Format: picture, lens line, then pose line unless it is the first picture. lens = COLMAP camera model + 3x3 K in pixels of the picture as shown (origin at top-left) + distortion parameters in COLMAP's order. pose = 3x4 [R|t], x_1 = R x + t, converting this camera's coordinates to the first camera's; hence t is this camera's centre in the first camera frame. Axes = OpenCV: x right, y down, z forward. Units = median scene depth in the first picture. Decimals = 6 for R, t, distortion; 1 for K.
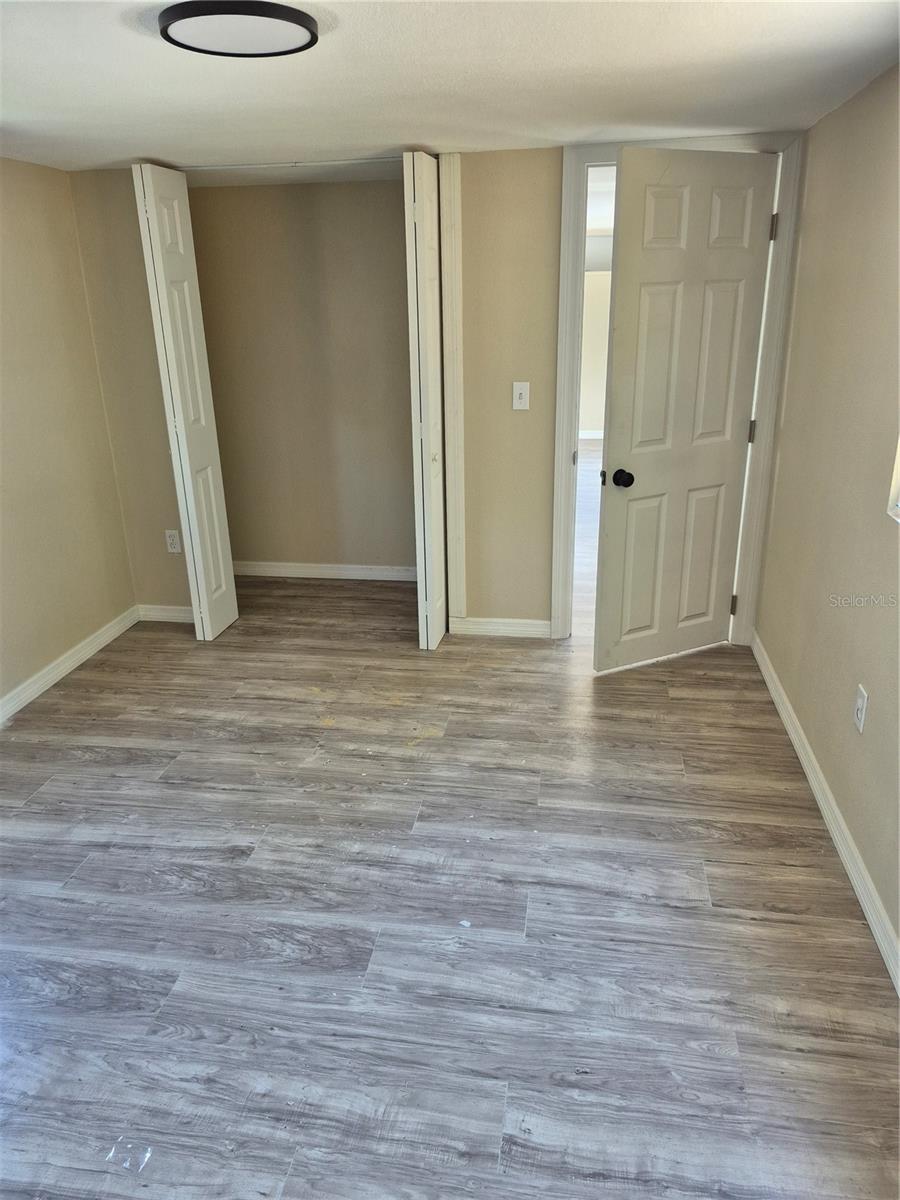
lens RADIAL K [[836.6, 0, 448.1], [0, 836.6, 609.7], [0, 0, 1]] dist [0.084439, -0.113006]
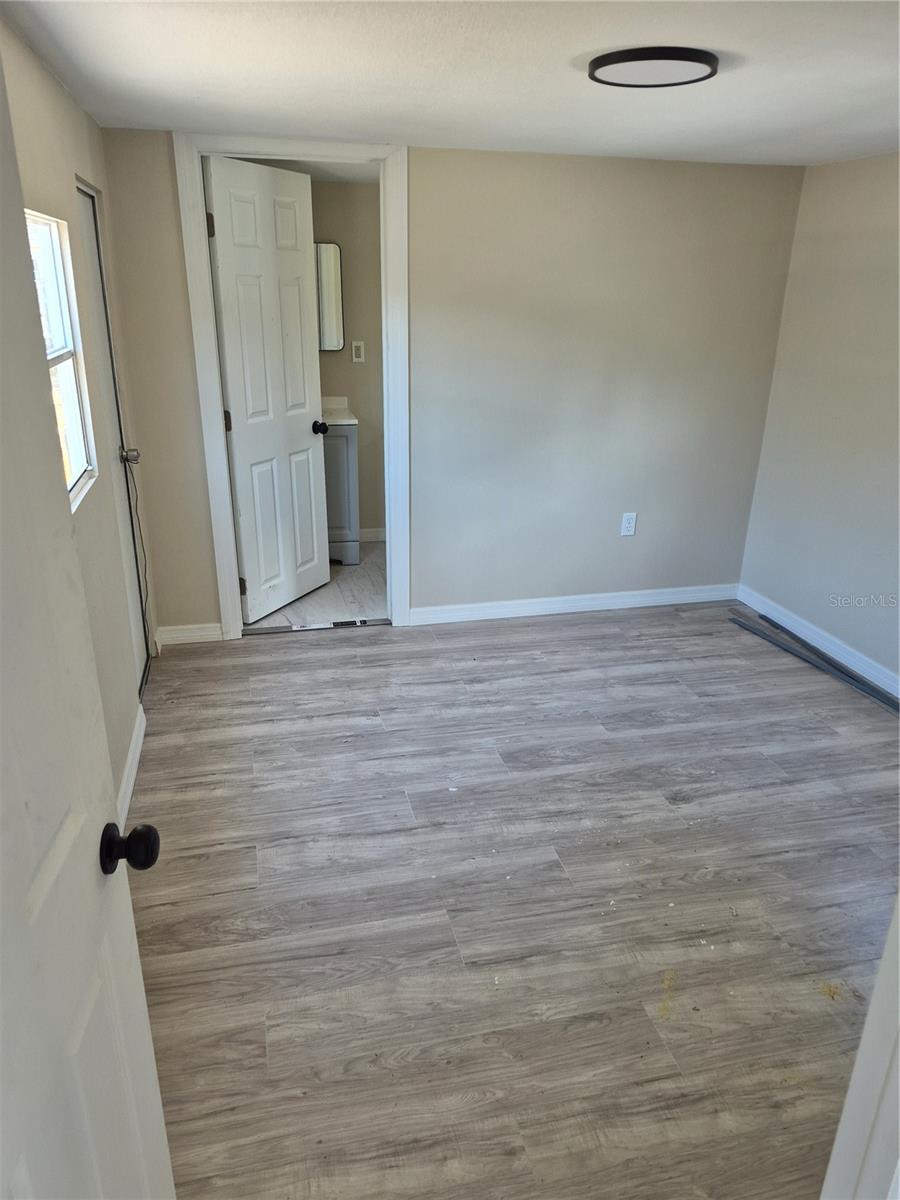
lens RADIAL K [[836.6, 0, 448.1], [0, 836.6, 609.7], [0, 0, 1]] dist [0.084439, -0.113006]
pose [[-0.922600, 0.147279, -0.356537, 0.410044], [-0.132109, 0.747729, 0.650730, -0.611189], [0.362432, 0.647465, -0.670397, 1.563680]]
